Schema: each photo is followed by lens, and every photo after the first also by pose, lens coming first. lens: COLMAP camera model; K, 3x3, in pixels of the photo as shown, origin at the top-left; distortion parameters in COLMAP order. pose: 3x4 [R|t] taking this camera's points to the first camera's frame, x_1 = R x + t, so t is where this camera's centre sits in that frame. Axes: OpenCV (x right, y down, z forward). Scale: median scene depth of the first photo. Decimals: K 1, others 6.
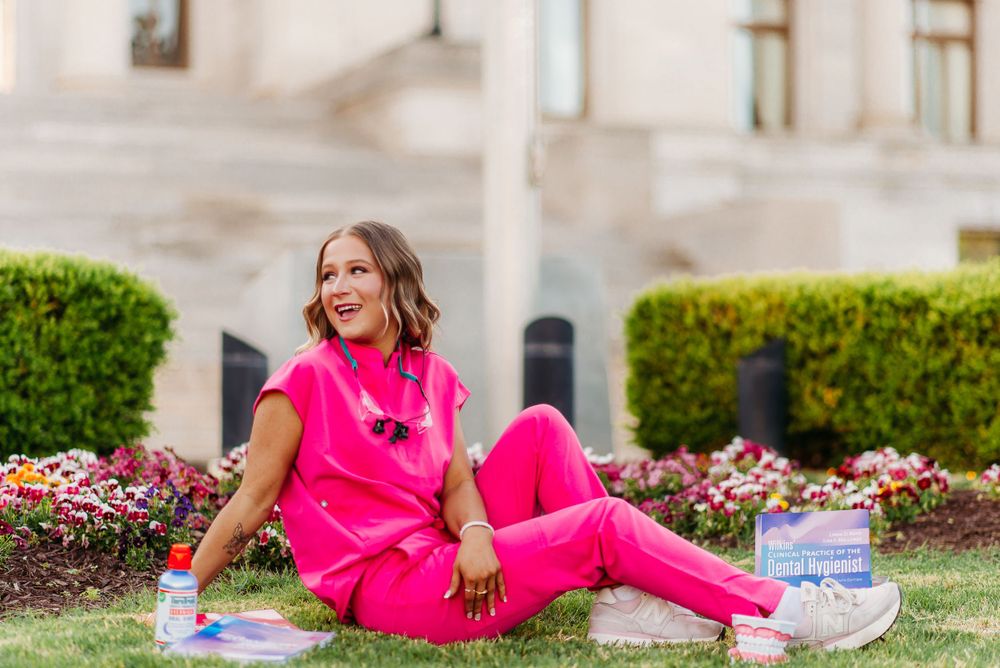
lens RADIAL K [[2456.4, 0, 500.0], [0, 2456.4, 334.0], [0, 0, 1]] dist [0.044117, 0.530778]
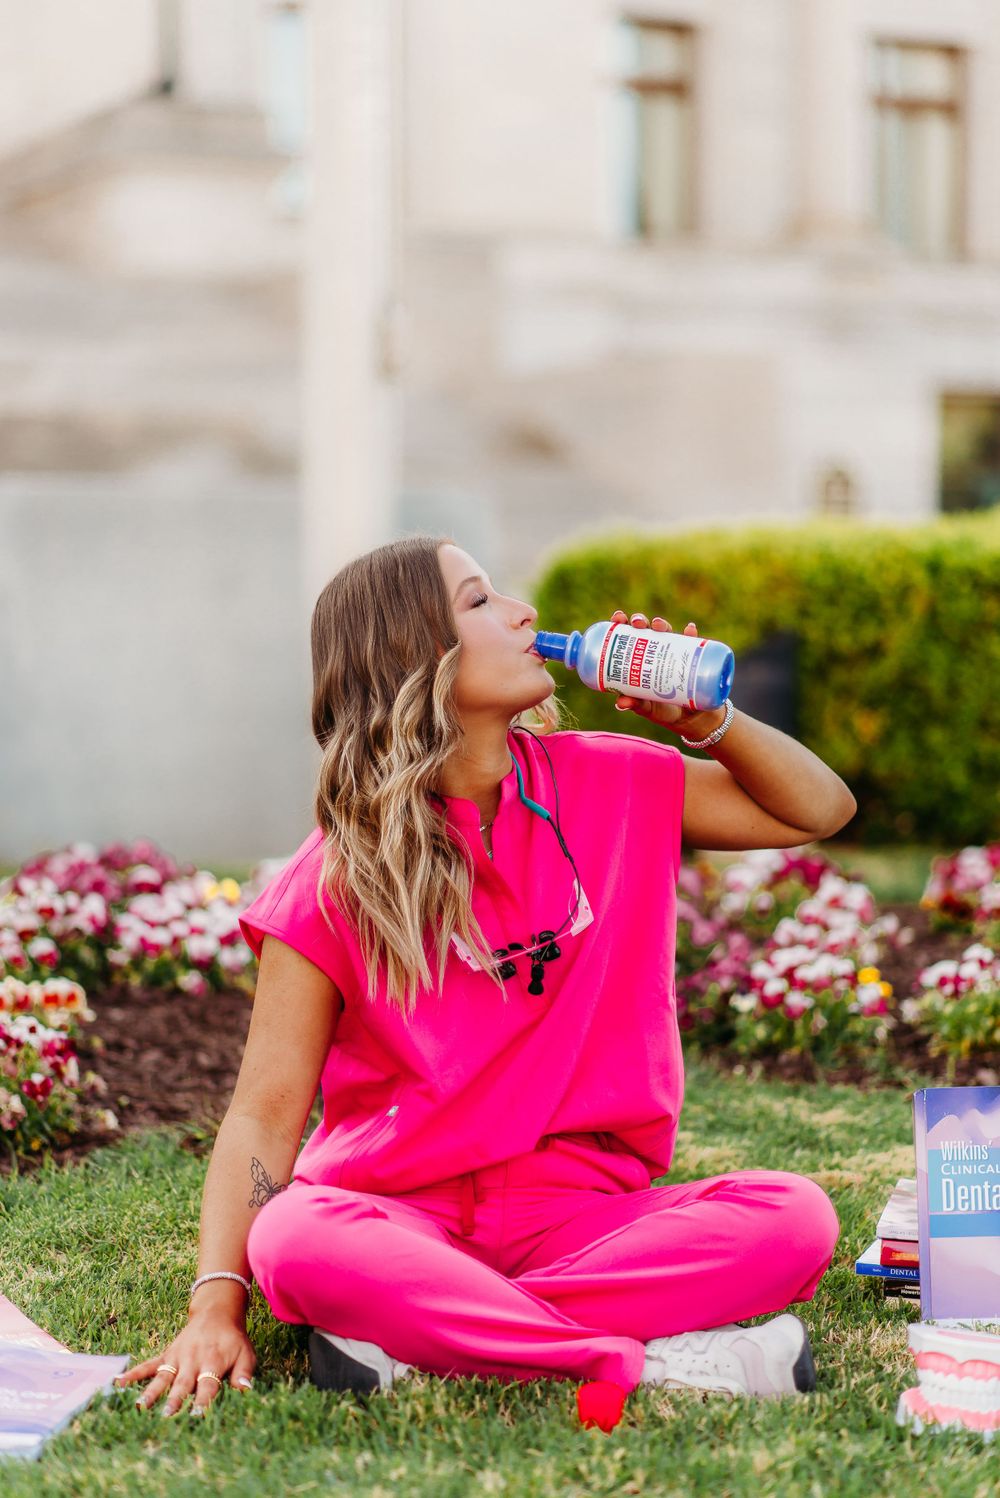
lens RADIAL K [[3604.0, 0, 500.0], [0, 3604.0, 749.0], [0, 0, 1]] dist [0.132630, -0.248205]
pose [[0.997747, -0.003069, 0.067014, -0.017901], [-0.000863, 0.998283, 0.058563, -0.021911], [-0.067079, -0.058488, 0.996032, 0.110992]]
